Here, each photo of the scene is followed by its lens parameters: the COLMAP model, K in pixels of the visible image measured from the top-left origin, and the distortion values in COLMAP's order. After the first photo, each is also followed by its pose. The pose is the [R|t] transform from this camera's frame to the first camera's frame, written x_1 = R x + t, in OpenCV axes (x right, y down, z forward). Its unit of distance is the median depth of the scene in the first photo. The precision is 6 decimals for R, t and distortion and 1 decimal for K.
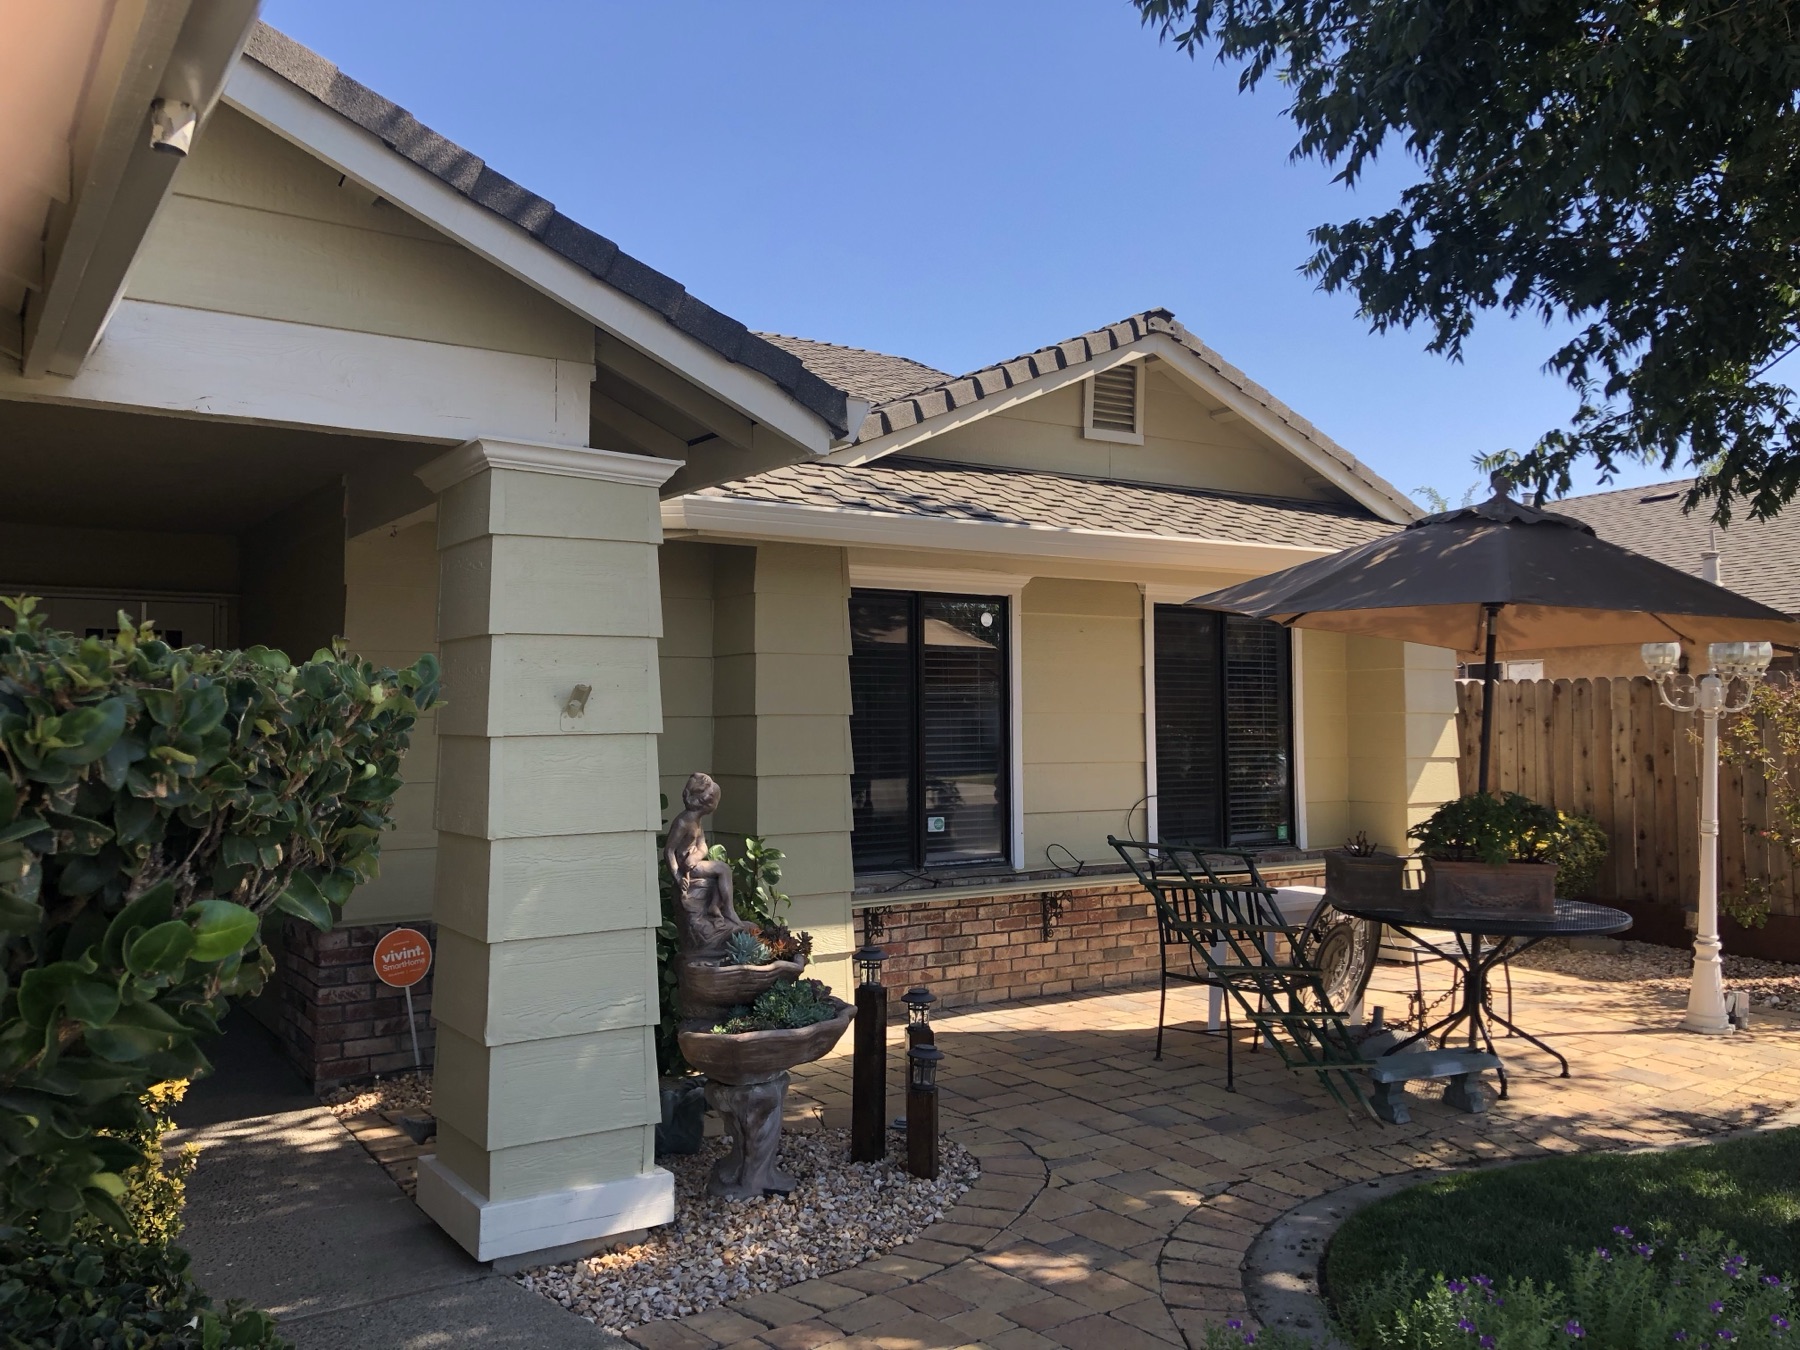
lens RADIAL K [[1492.8, 0, 912.4], [0, 1492.8, 664.9], [0, 0, 1]] dist [0.018229, 0.017040]
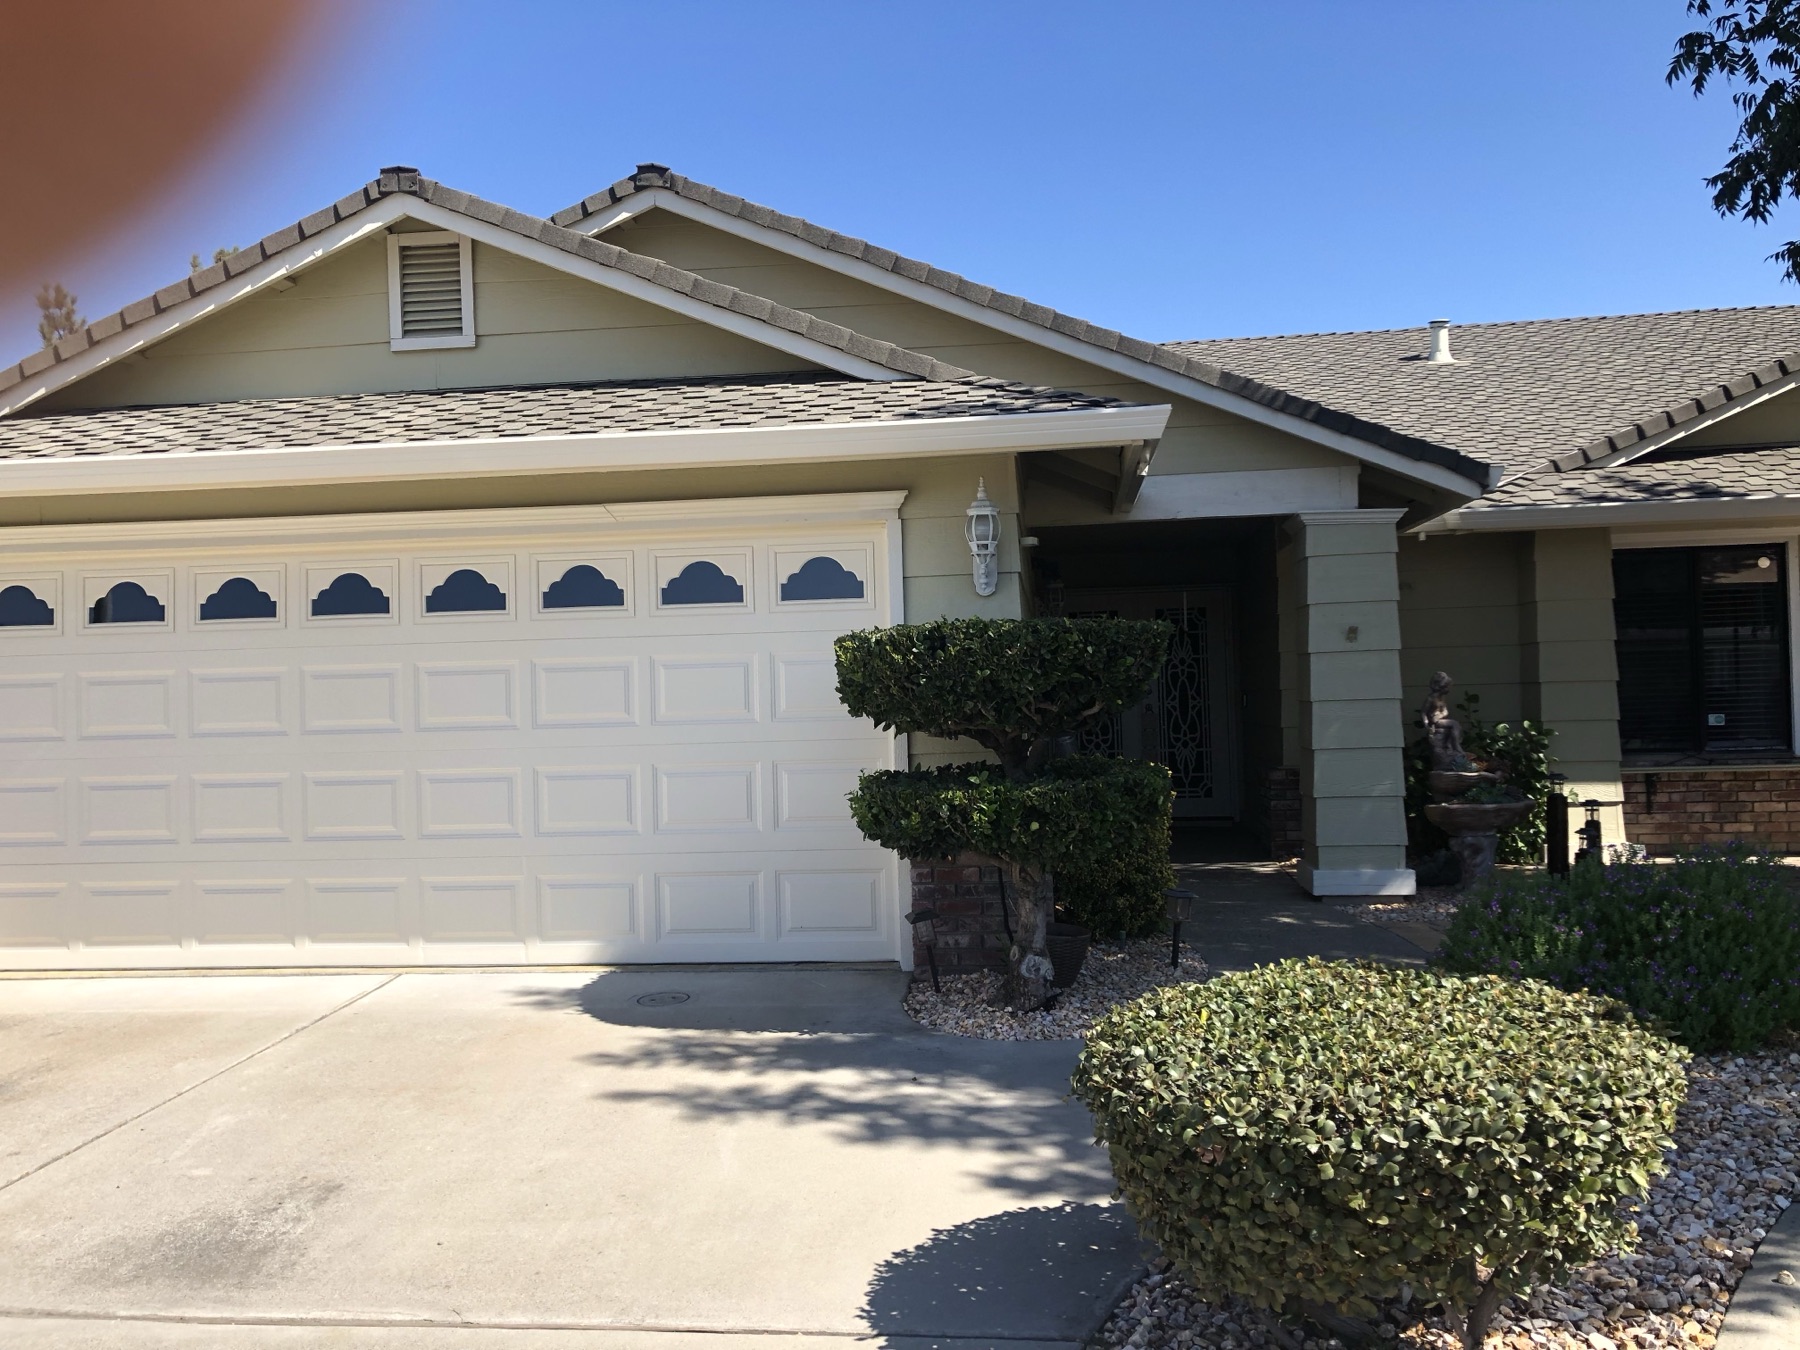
lens RADIAL K [[1492.8, 0, 912.4], [0, 1492.8, 664.9], [0, 0, 1]] dist [0.018229, 0.017040]
pose [[0.774135, -0.031596, -0.632232, 0.524142], [0.049838, 0.998695, 0.011114, 0.011509], [0.631056, -0.040113, 0.774699, -0.842611]]
